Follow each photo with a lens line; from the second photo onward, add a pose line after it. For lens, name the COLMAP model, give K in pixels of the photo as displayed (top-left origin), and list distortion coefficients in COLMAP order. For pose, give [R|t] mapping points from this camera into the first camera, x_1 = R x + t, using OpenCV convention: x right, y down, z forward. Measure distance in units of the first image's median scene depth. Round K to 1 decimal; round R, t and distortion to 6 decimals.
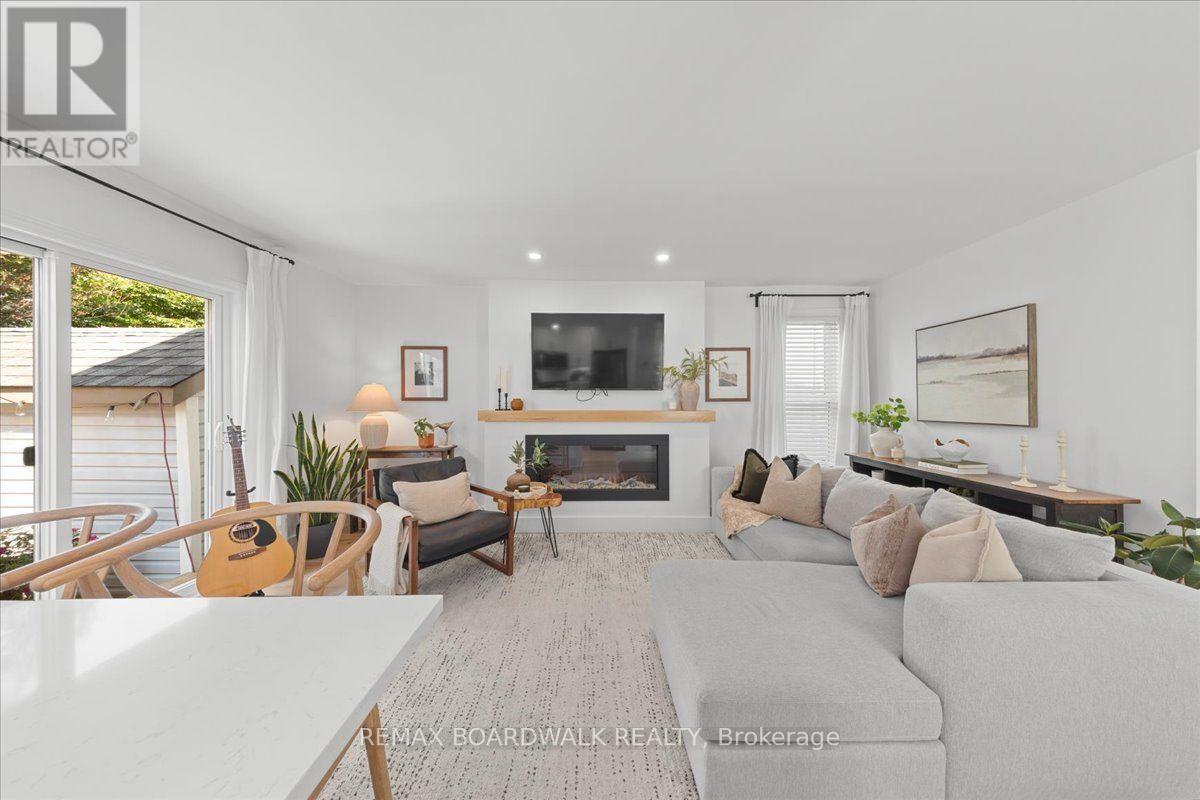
lens RADIAL K [[351.1, 0, 600.3], [0, 351.1, 399.3], [0, 0, 1]] dist [-0.001747, -0.000271]
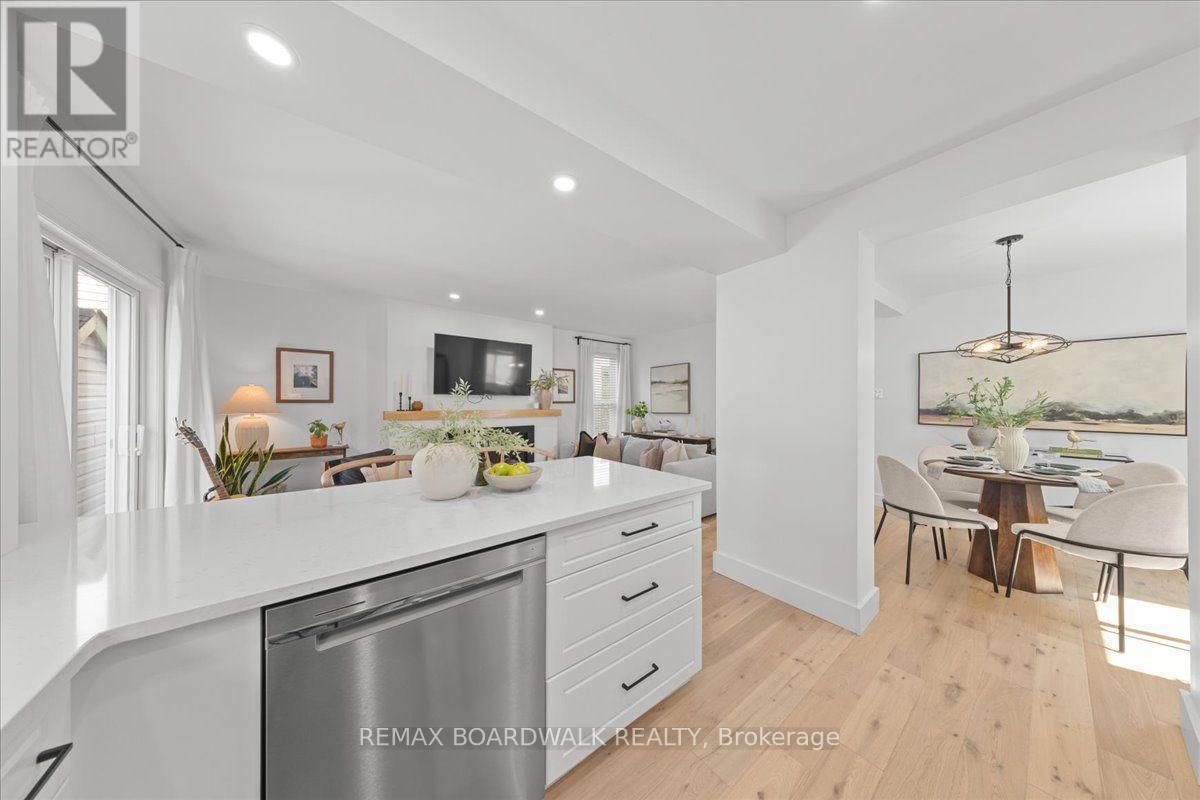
lens RADIAL K [[351.1, 0, 606.5], [0, 351.1, 402.5], [0, 0, 1]] dist [-0.001747, -0.000271]
pose [[0.782657, 0.000406, 0.622453, -0.515695], [-0.001301, 0.999999, 0.000984, 0.001106], [-0.622452, -0.001580, 0.782657, -0.389638]]
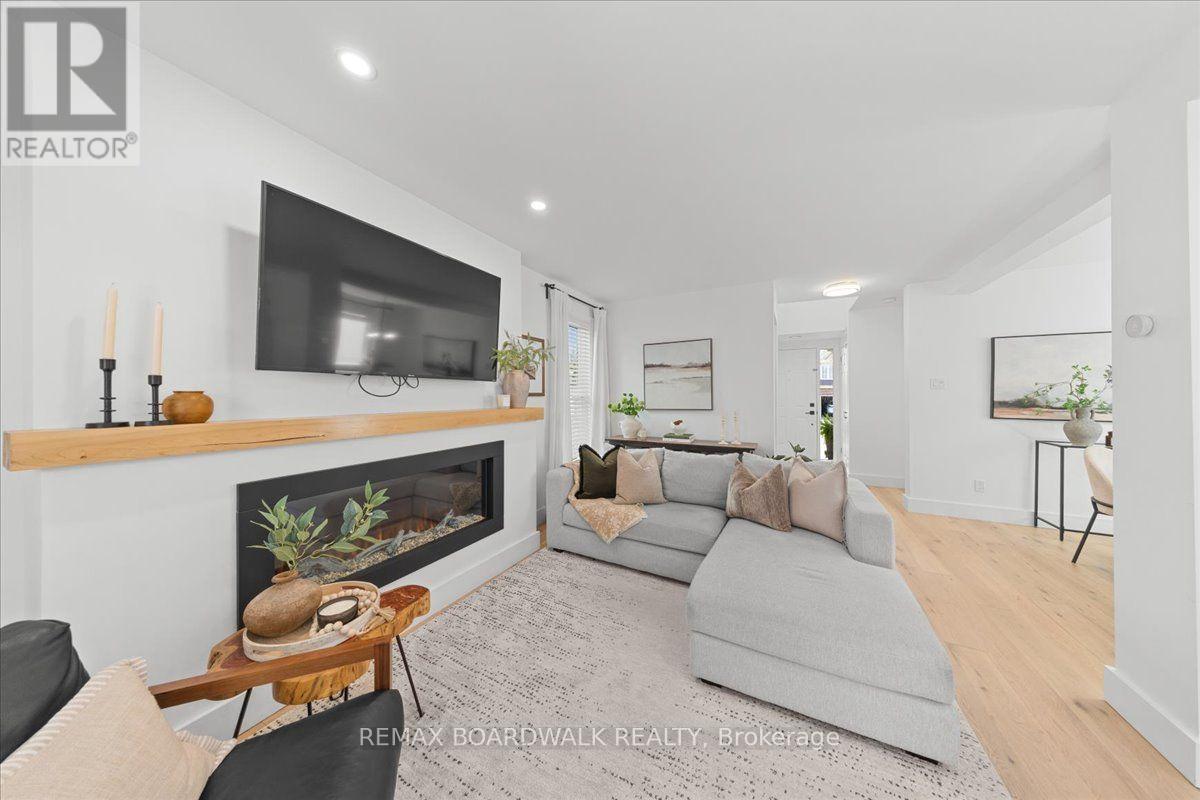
lens RADIAL K [[351.1, 0, 600.4], [0, 351.1, 393.1], [0, 0, 1]] dist [-0.001747, -0.000271]
pose [[0.457952, 0.003479, 0.888970, -0.391538], [0.001654, 0.999987, -0.004766, 0.002490], [-0.888975, 0.003653, 0.457941, 0.482983]]
